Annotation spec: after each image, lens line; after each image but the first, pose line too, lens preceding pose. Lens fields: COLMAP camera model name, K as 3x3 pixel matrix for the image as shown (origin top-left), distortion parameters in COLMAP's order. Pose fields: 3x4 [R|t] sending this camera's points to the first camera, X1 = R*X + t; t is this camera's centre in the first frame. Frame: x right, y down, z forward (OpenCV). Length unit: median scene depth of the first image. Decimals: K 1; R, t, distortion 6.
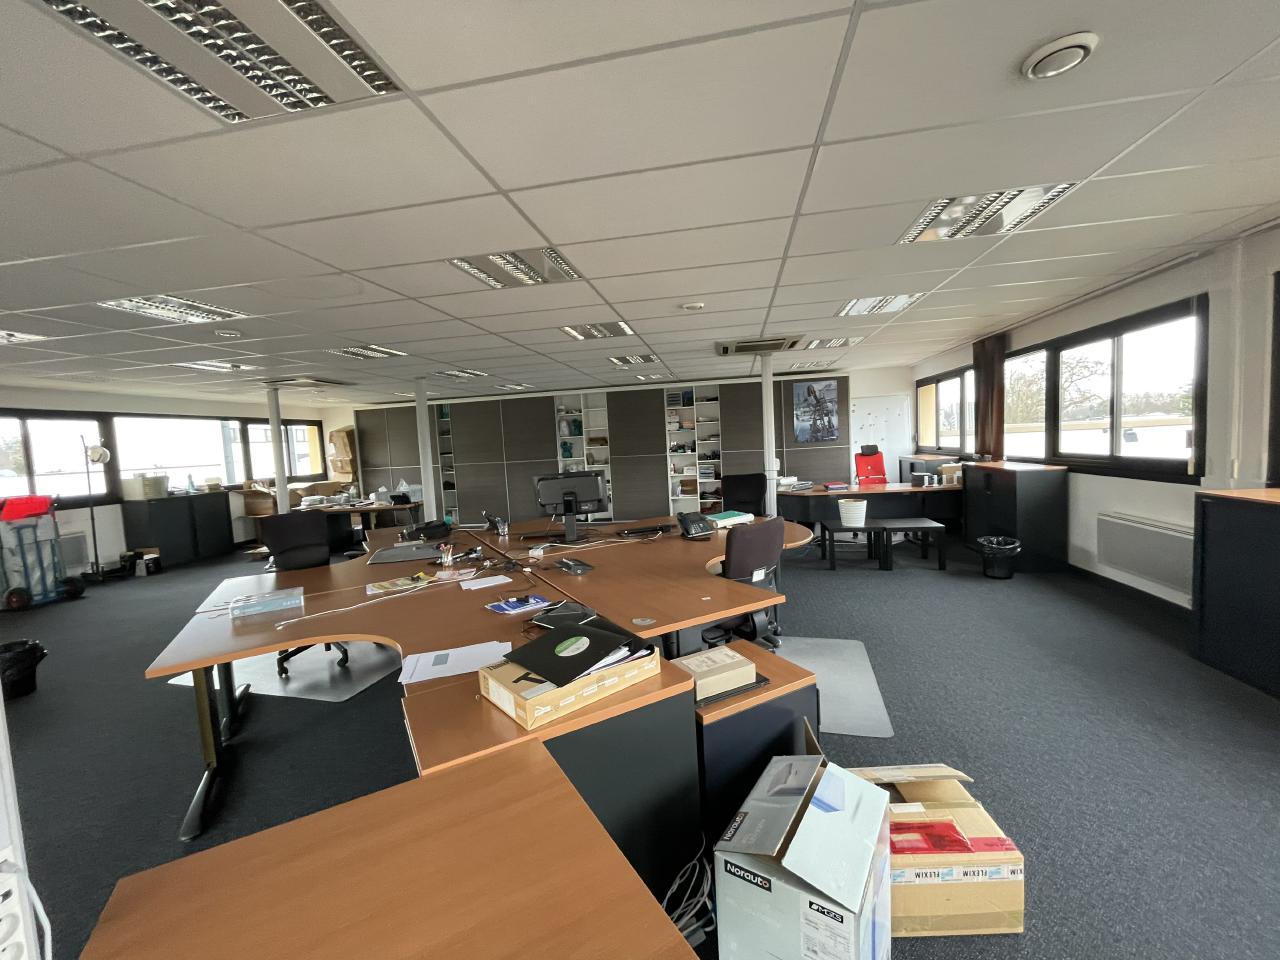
lens RADIAL K [[520.6, 0, 640.0], [0, 520.6, 480.0], [0, 0, 1]] dist [-0.008258, 0.000025]
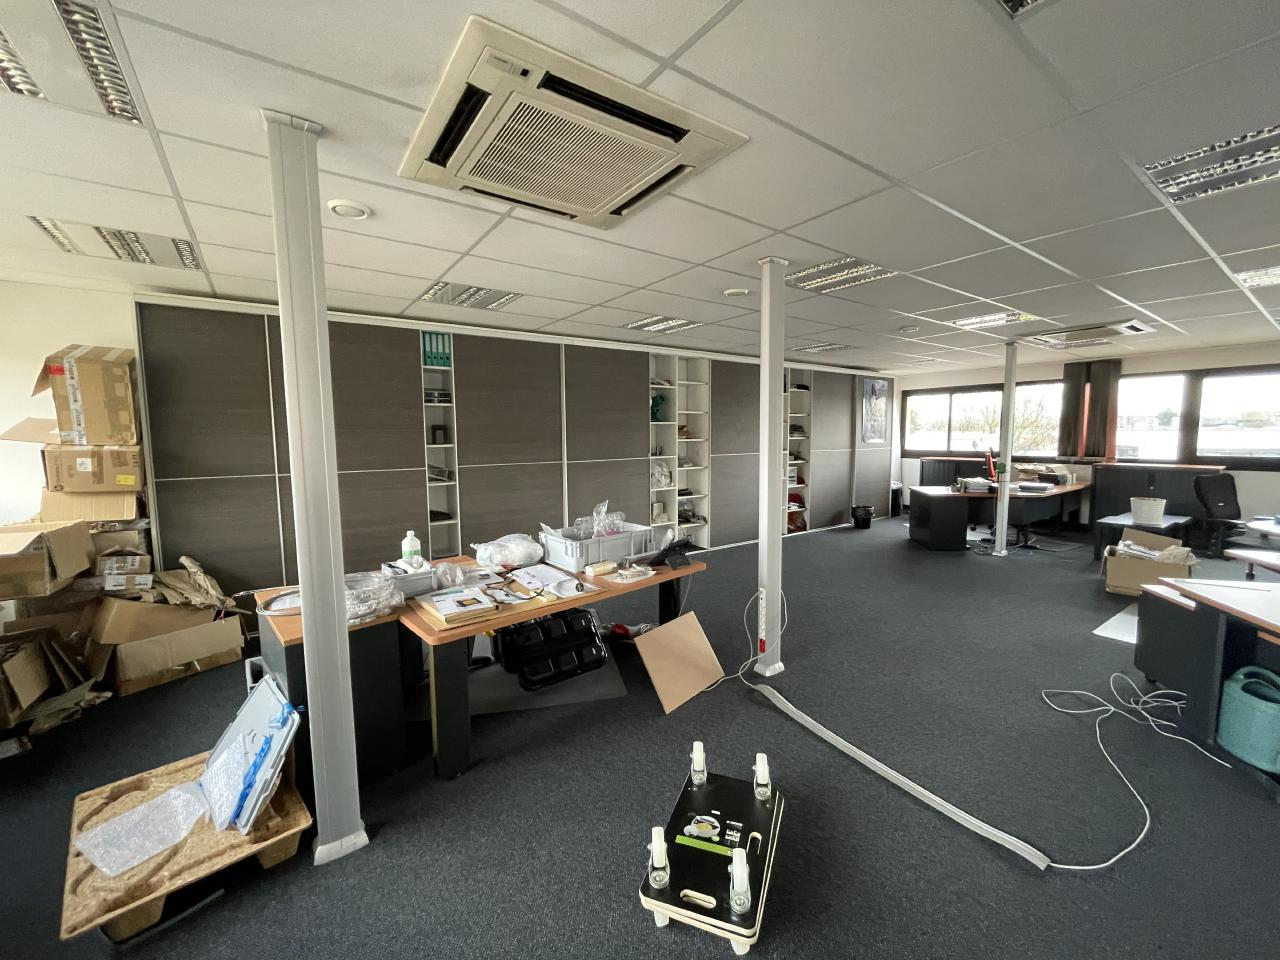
lens RADIAL K [[520.6, 0, 640.0], [0, 520.6, 480.0], [0, 0, 1]] dist [-0.008258, 0.000025]
pose [[0.699967, -0.016828, 0.713977, -0.662214], [0.024903, 0.999689, -0.000853, -0.014981], [-0.713741, 0.018378, 0.700169, 0.643595]]
